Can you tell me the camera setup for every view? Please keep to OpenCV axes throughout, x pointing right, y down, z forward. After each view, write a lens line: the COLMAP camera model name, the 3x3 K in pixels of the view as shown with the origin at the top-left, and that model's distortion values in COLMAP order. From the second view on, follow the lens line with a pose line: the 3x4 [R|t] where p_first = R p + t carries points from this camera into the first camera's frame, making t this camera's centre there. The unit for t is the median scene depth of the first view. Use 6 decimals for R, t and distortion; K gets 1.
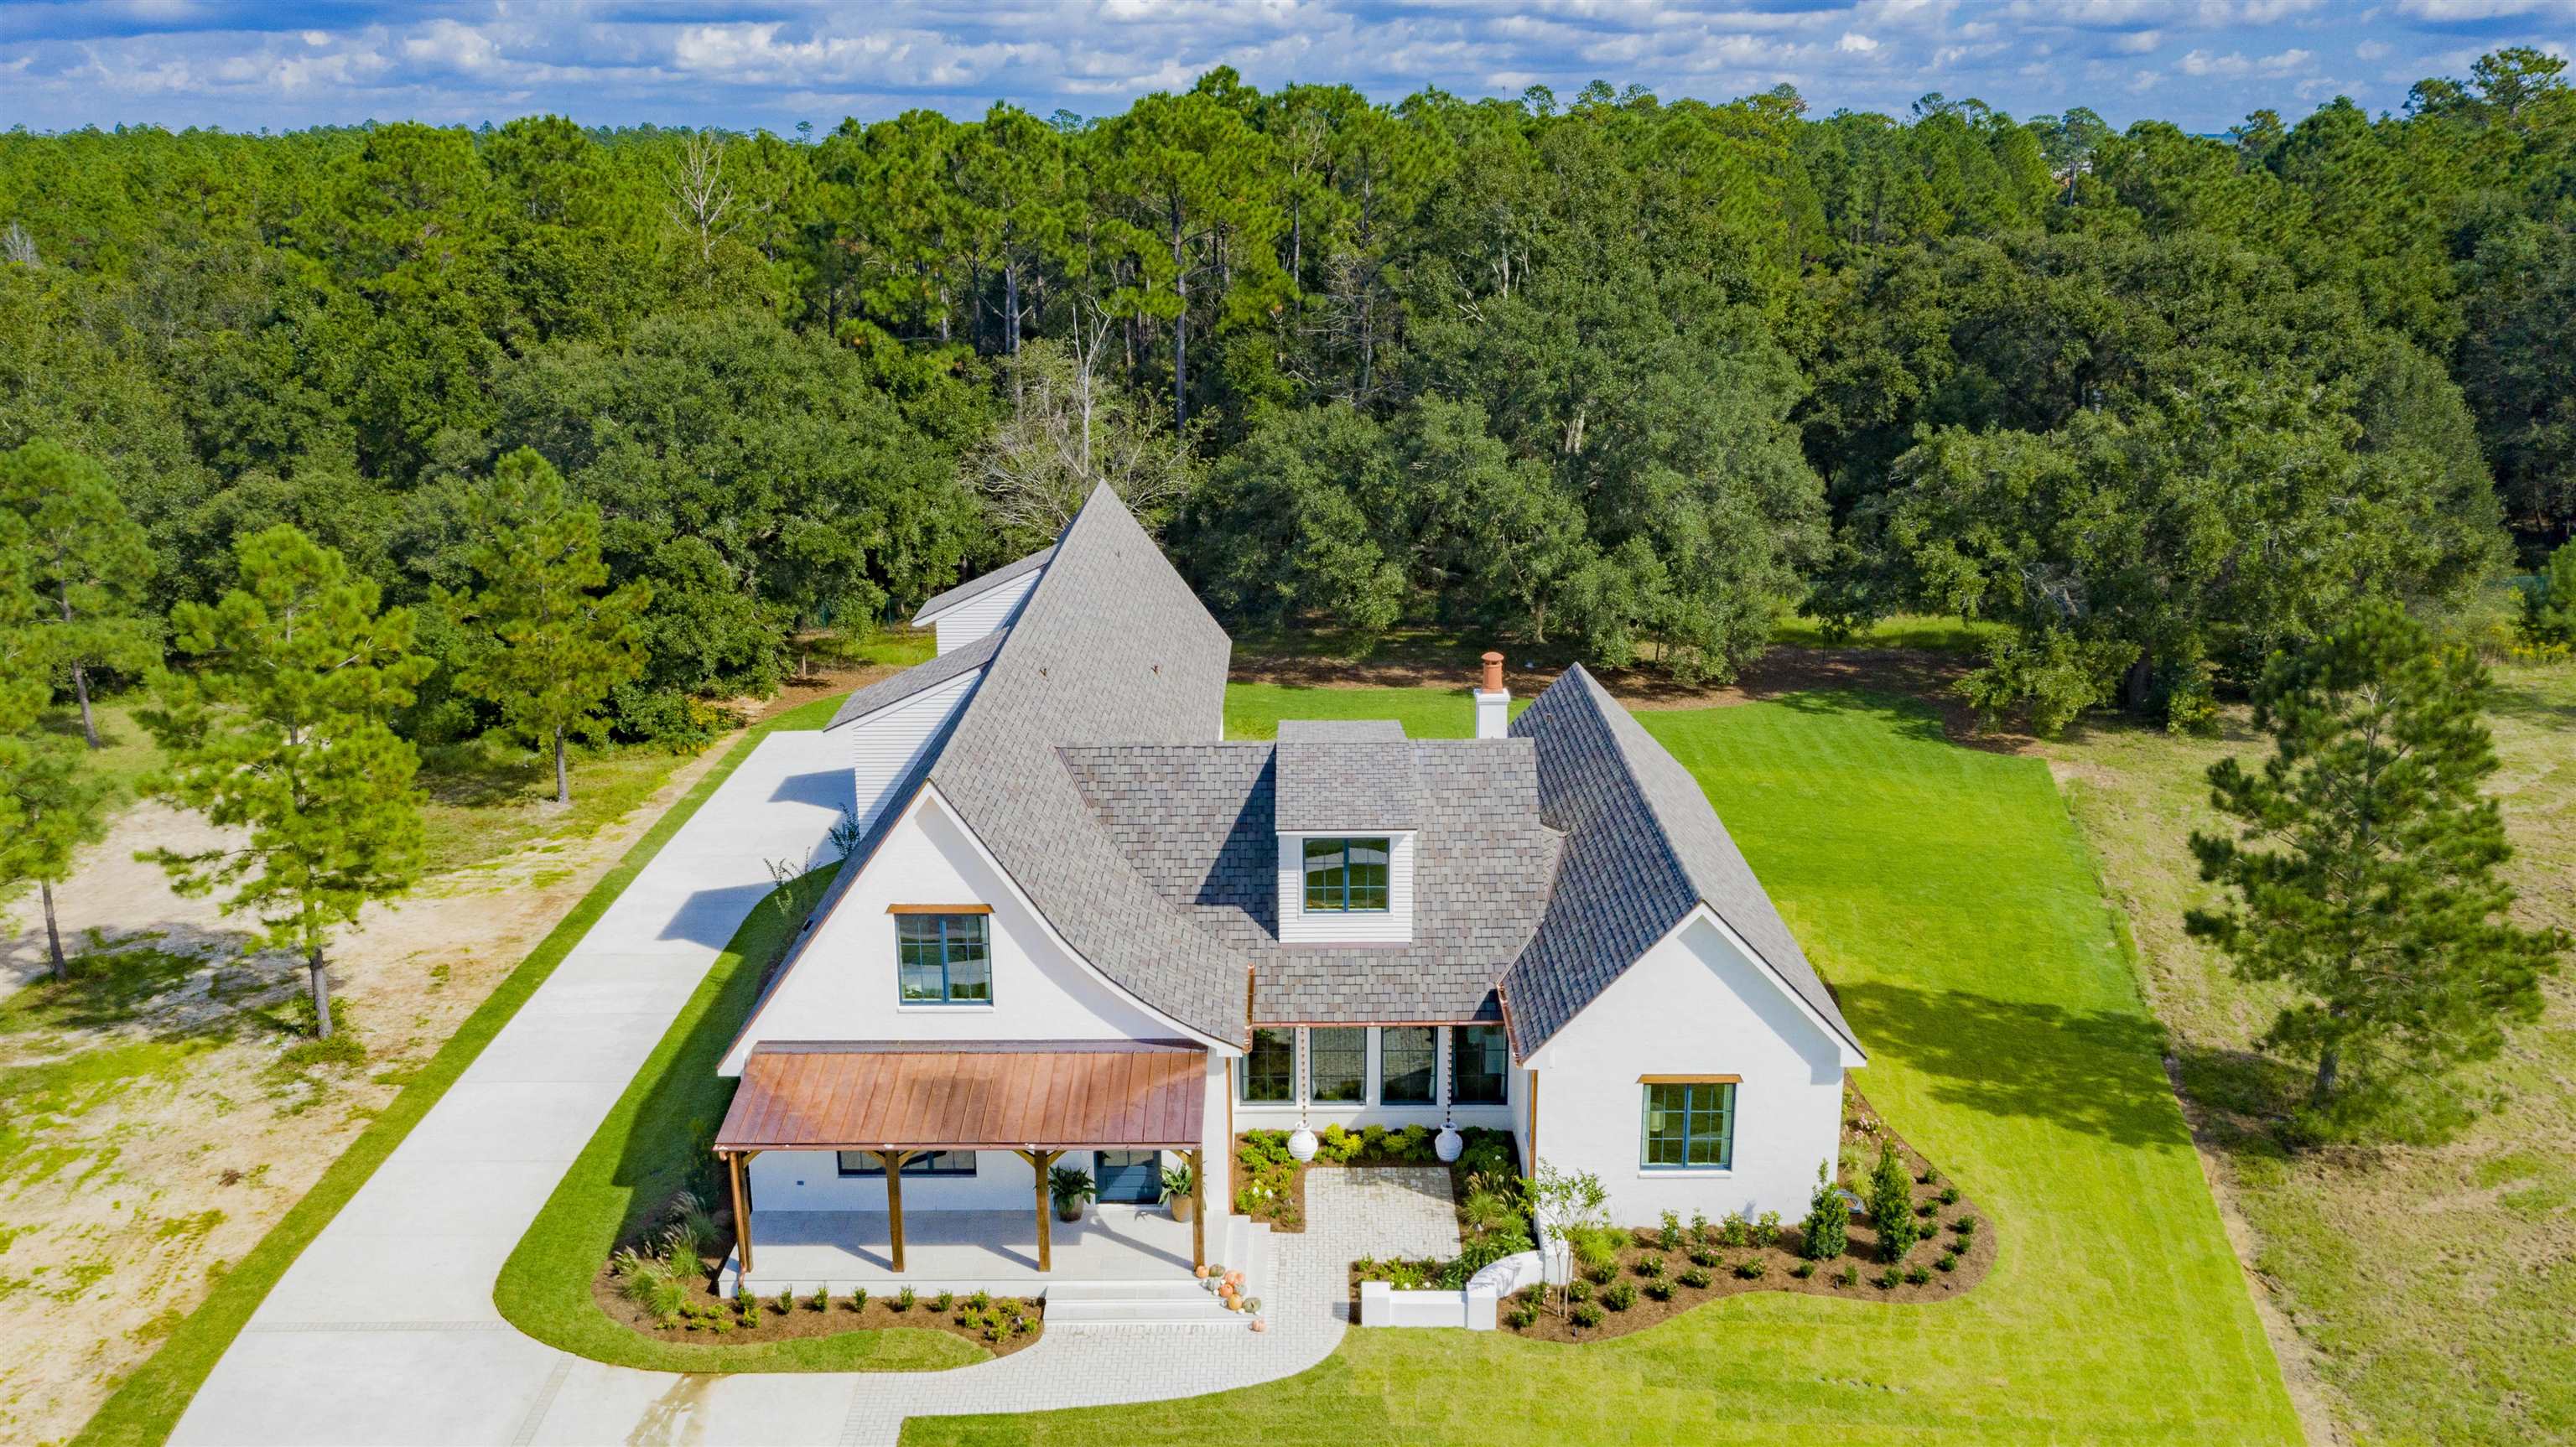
lens RADIAL K [[2066.8, 0, 1294.3], [0, 2066.8, 728.2], [0, 0, 1]] dist [0.025022, 0.014342]
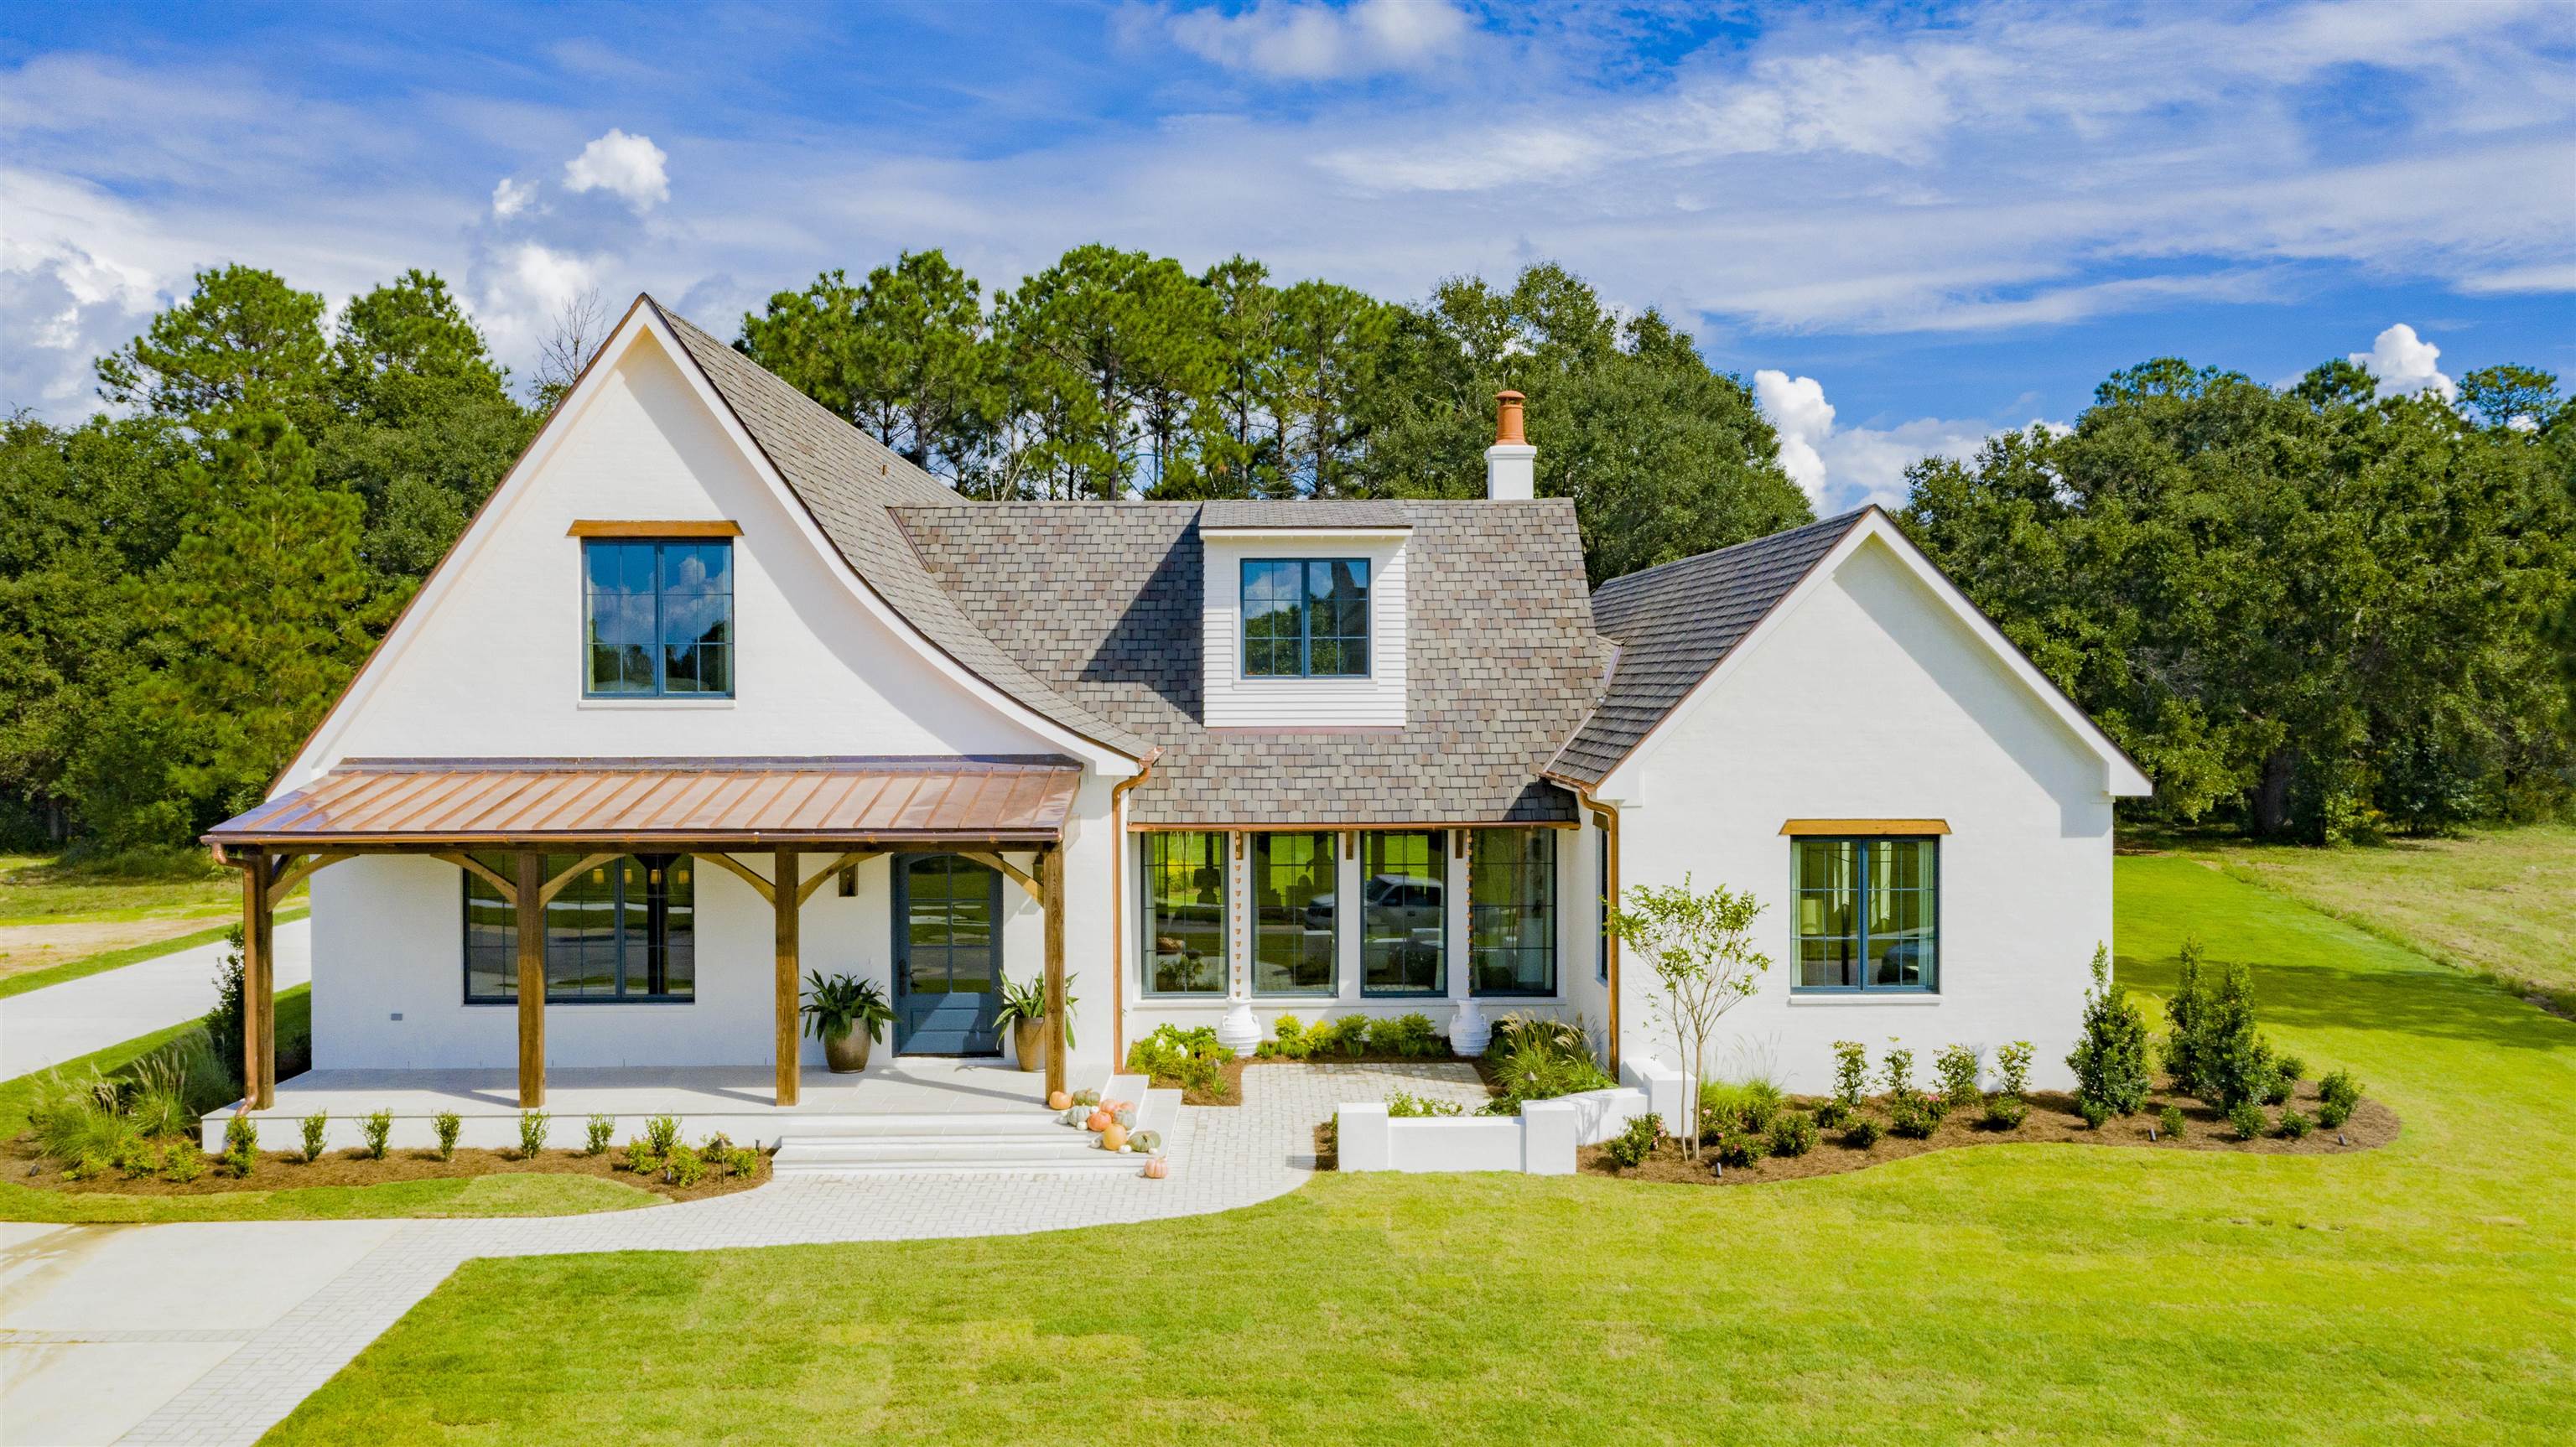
lens RADIAL K [[2066.8, 0, 1291.0], [0, 2066.8, 716.0], [0, 0, 1]] dist [0.025022, 0.014342]
pose [[0.999753, 0.004051, 0.021853, 0.005905], [0.001875, 0.964367, -0.264560, 0.274380], [-0.022146, 0.264536, 0.964122, 0.365913]]
